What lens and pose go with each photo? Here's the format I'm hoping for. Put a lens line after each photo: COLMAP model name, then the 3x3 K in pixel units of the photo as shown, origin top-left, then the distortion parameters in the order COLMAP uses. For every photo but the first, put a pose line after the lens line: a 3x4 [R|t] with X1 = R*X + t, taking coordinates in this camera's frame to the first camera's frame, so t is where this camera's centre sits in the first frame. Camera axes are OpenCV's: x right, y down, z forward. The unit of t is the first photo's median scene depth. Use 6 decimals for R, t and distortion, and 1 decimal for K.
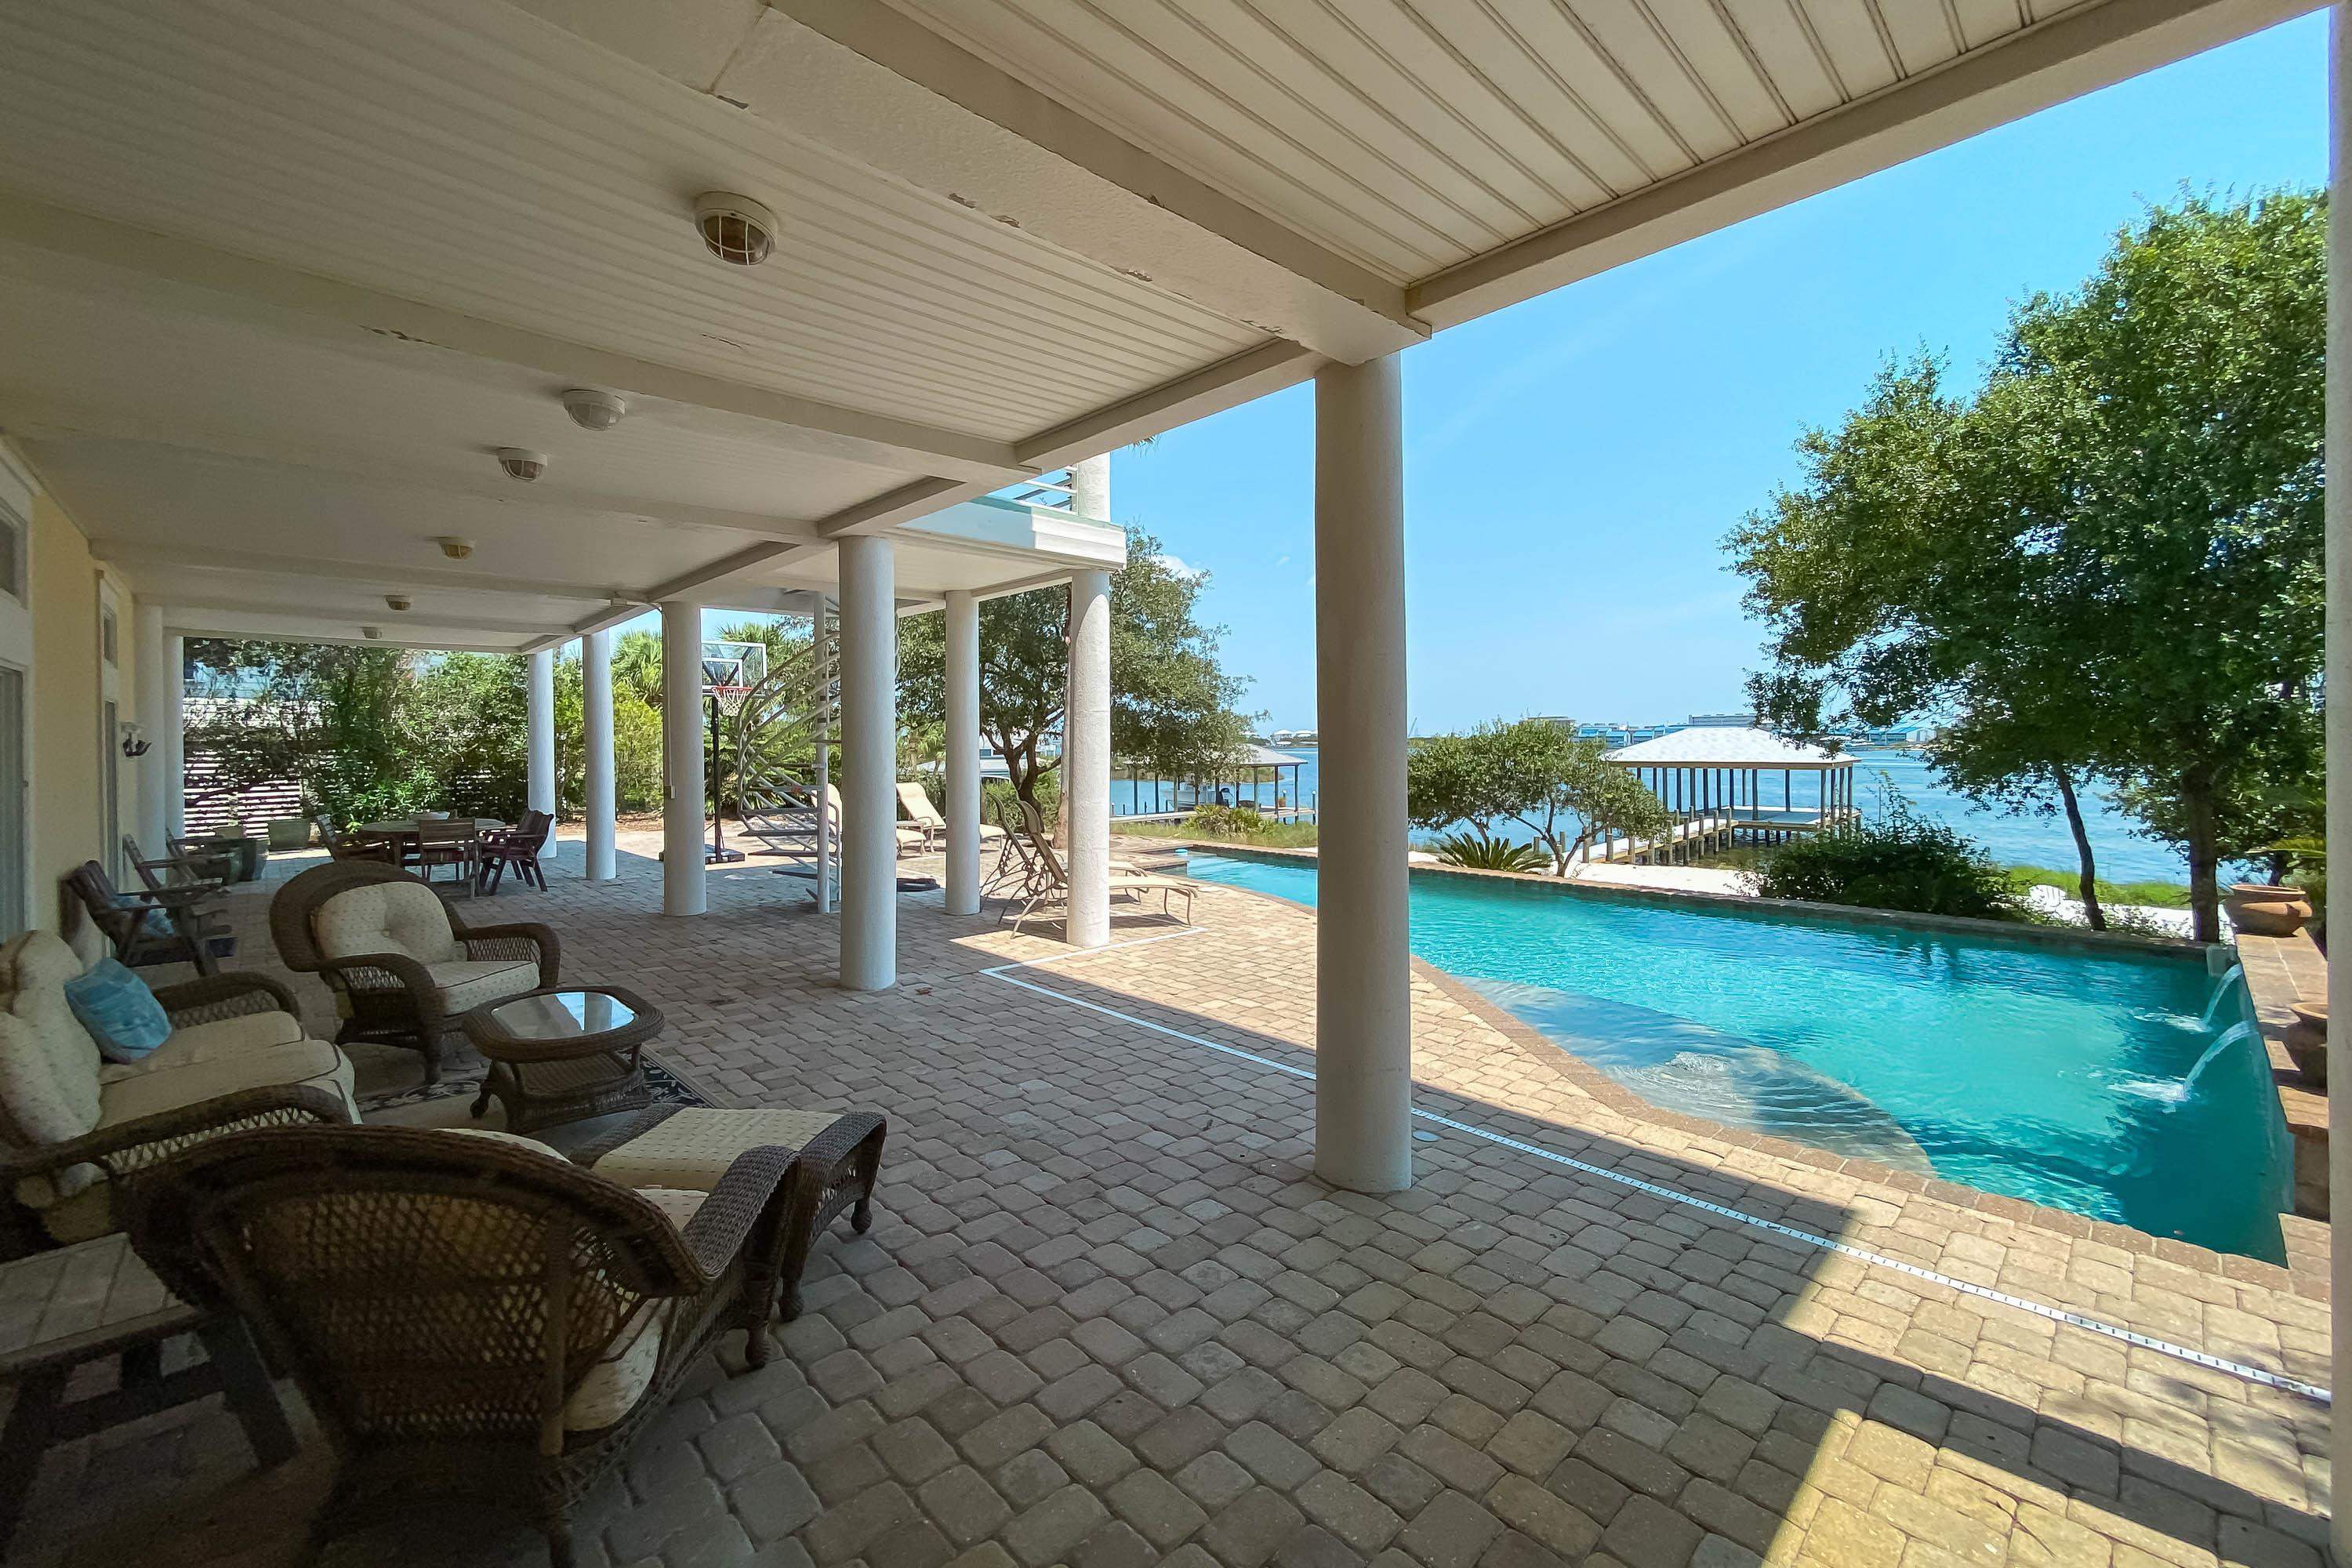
lens RADIAL K [[961.5, 0, 1179.1], [0, 961.5, 776.3], [0, 0, 1]] dist [-0.002292, -0.000599]
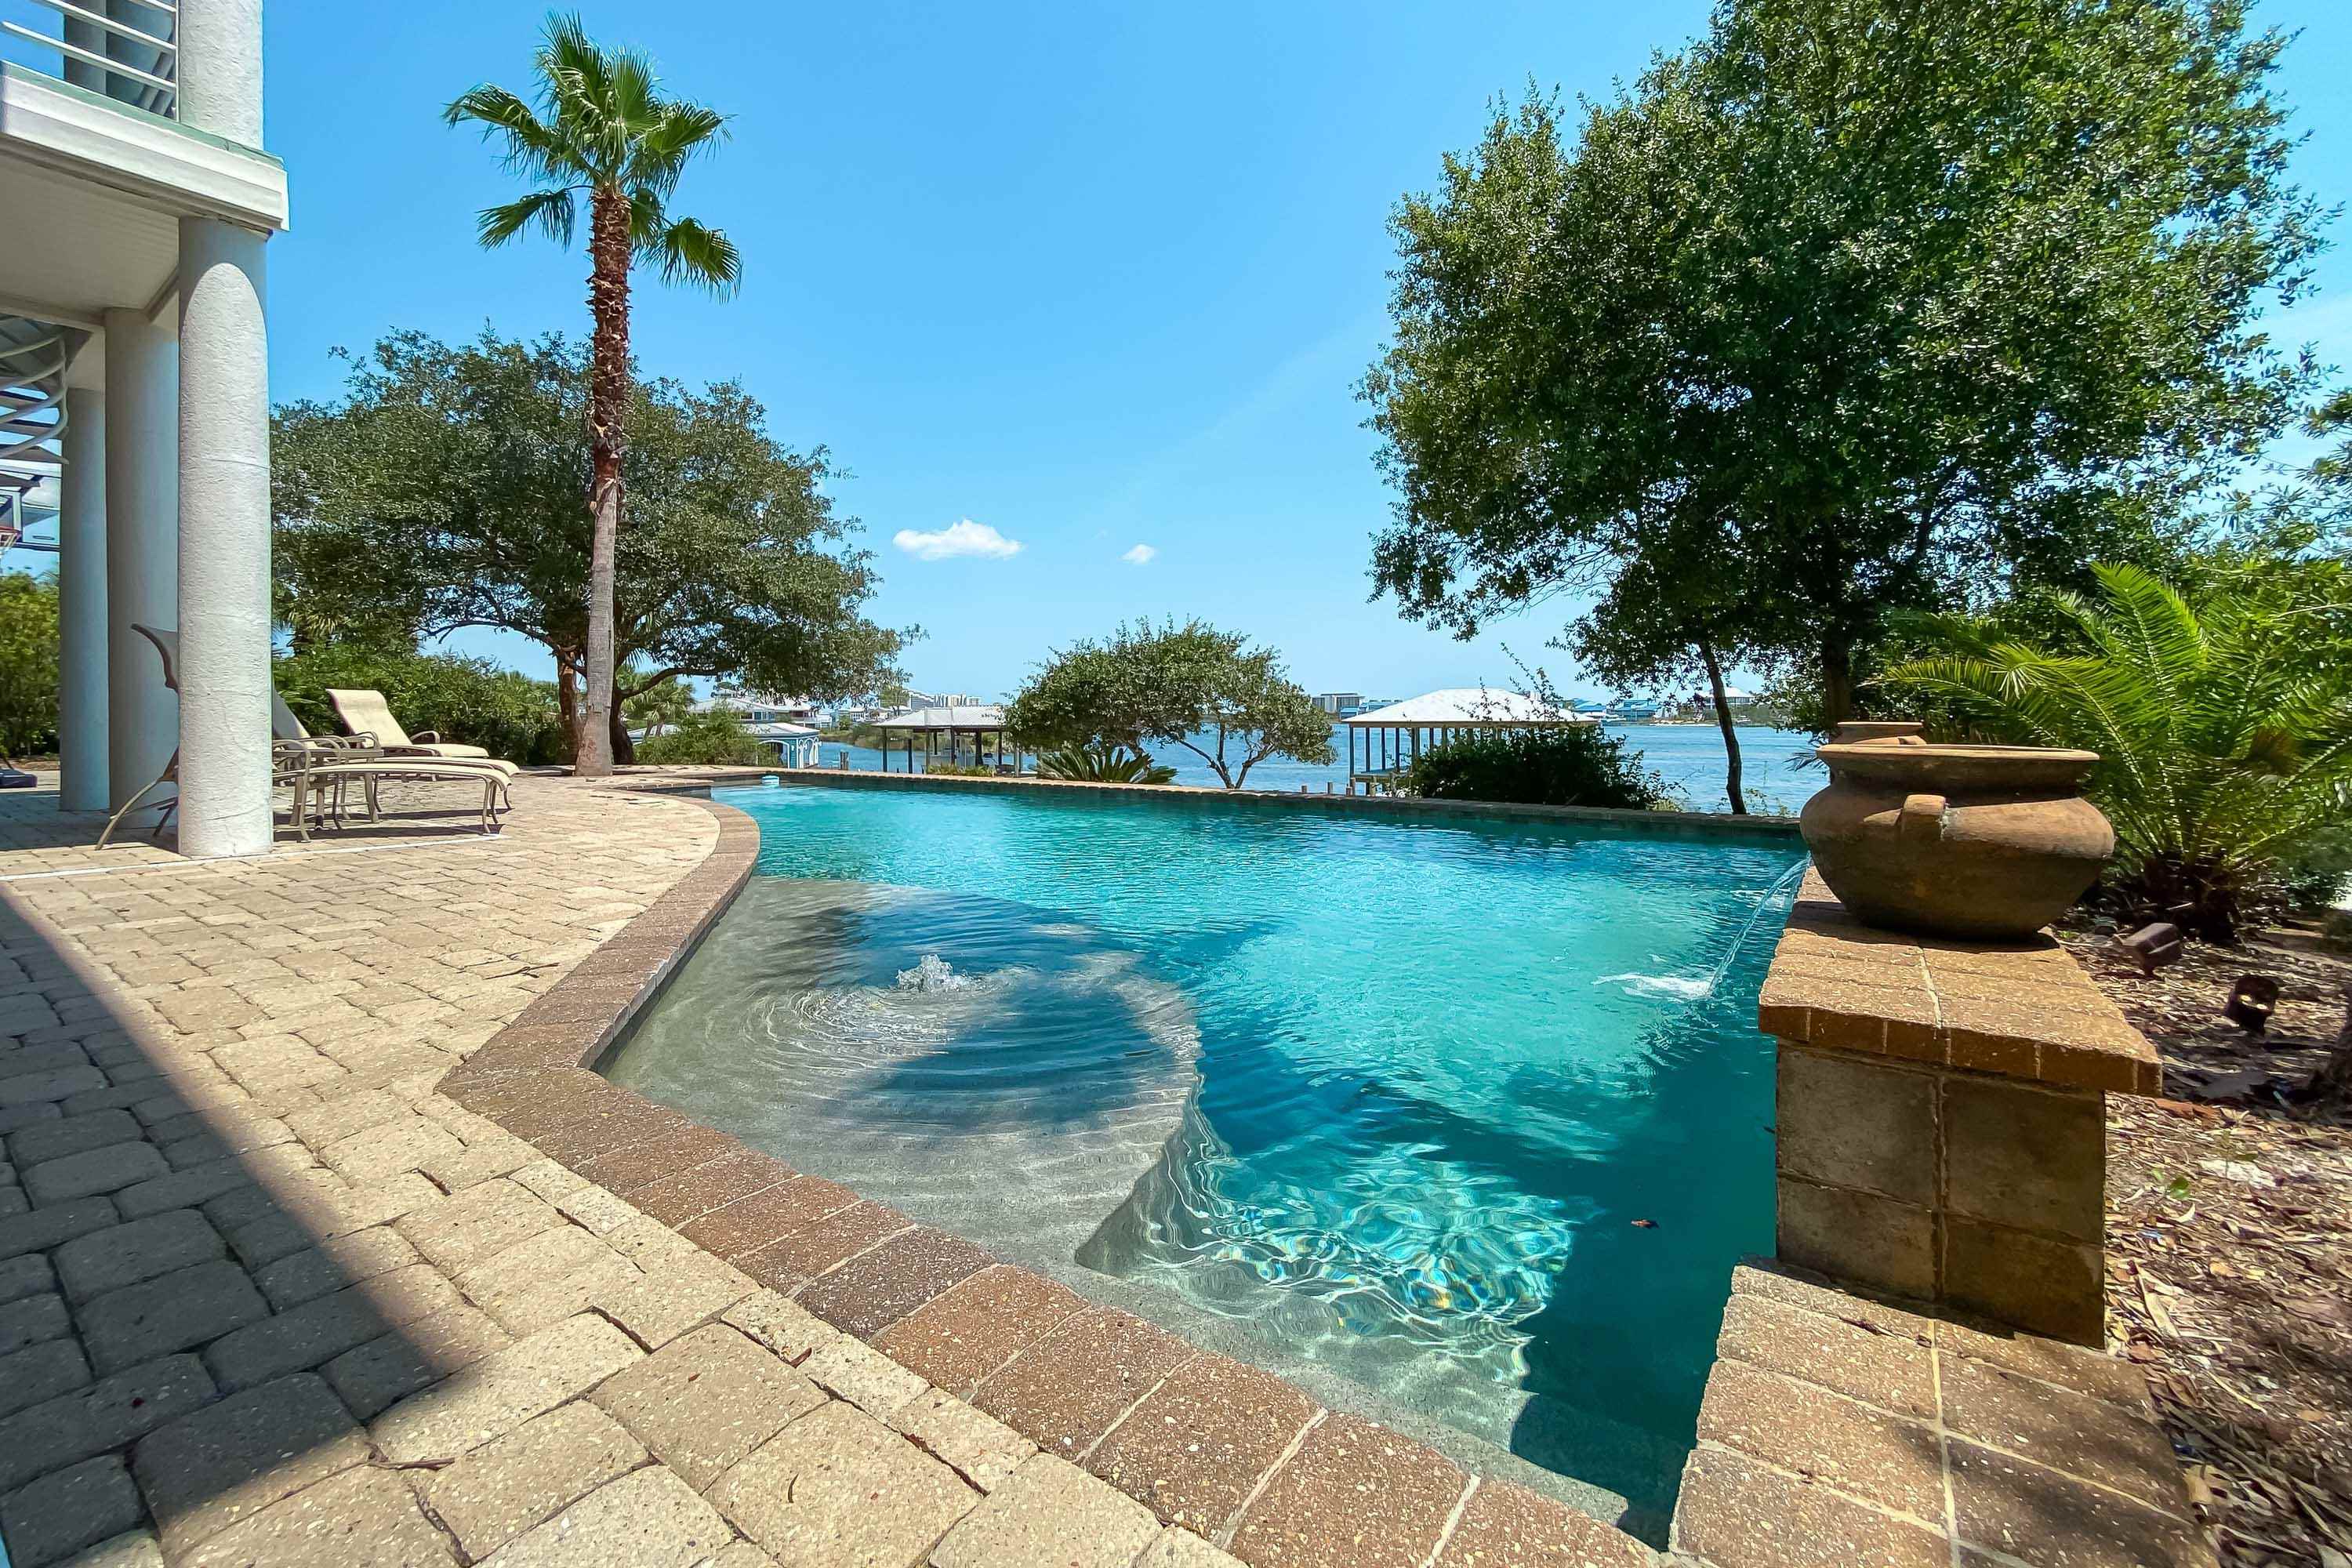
lens RADIAL K [[961.5, 0, 1173.4], [0, 961.5, 768.5], [0, 0, 1]] dist [-0.002292, -0.000599]
pose [[0.984080, -0.004168, 0.177676, 0.327705], [0.002449, 0.999948, 0.009897, 0.100611], [-0.177708, -0.009304, 0.984039, 0.257834]]
